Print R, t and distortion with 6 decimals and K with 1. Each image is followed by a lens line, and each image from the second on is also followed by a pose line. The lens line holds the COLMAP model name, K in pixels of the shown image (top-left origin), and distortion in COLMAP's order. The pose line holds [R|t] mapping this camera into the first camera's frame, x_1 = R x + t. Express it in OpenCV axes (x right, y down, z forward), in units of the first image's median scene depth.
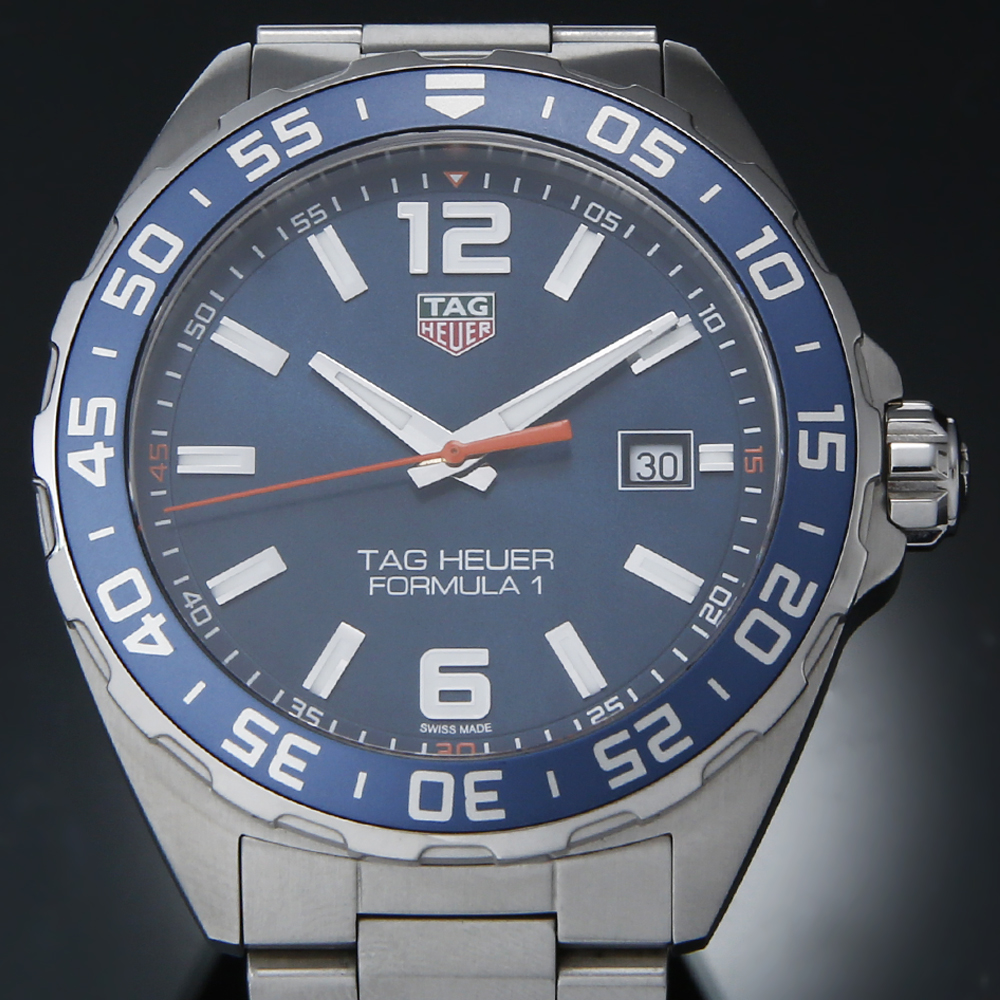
lens RADIAL K [[5766.5, 0, 500.0], [0, 5766.5, 500.0], [0, 0, 1]] dist [-0.037704, 1.482302]
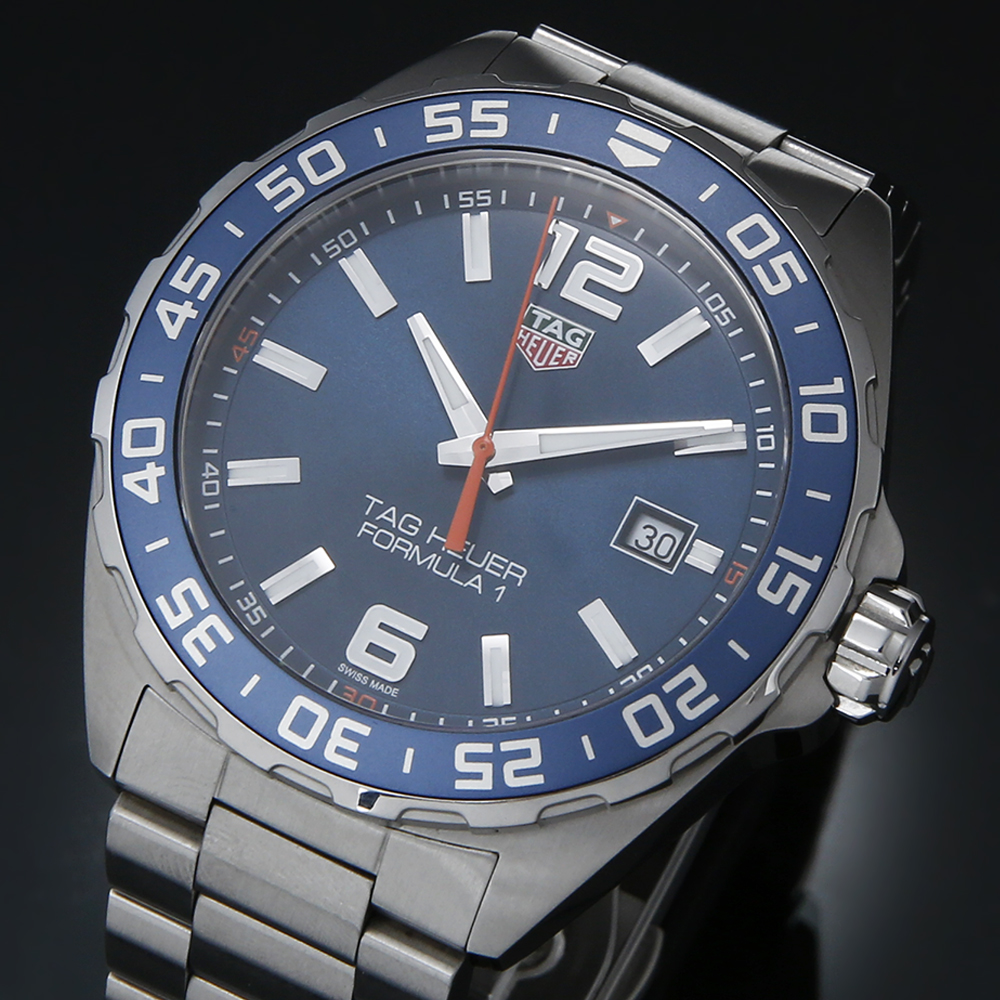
lens RADIAL K [[5766.5, 0, 500.0], [0, 5766.5, 500.0], [0, 0, 1]] dist [-0.037704, 1.482302]
pose [[0.884866, 0.415536, -0.210573, 0.223615], [-0.418121, 0.907744, 0.034287, -0.037438], [0.205394, 0.057706, 0.976977, -0.042442]]
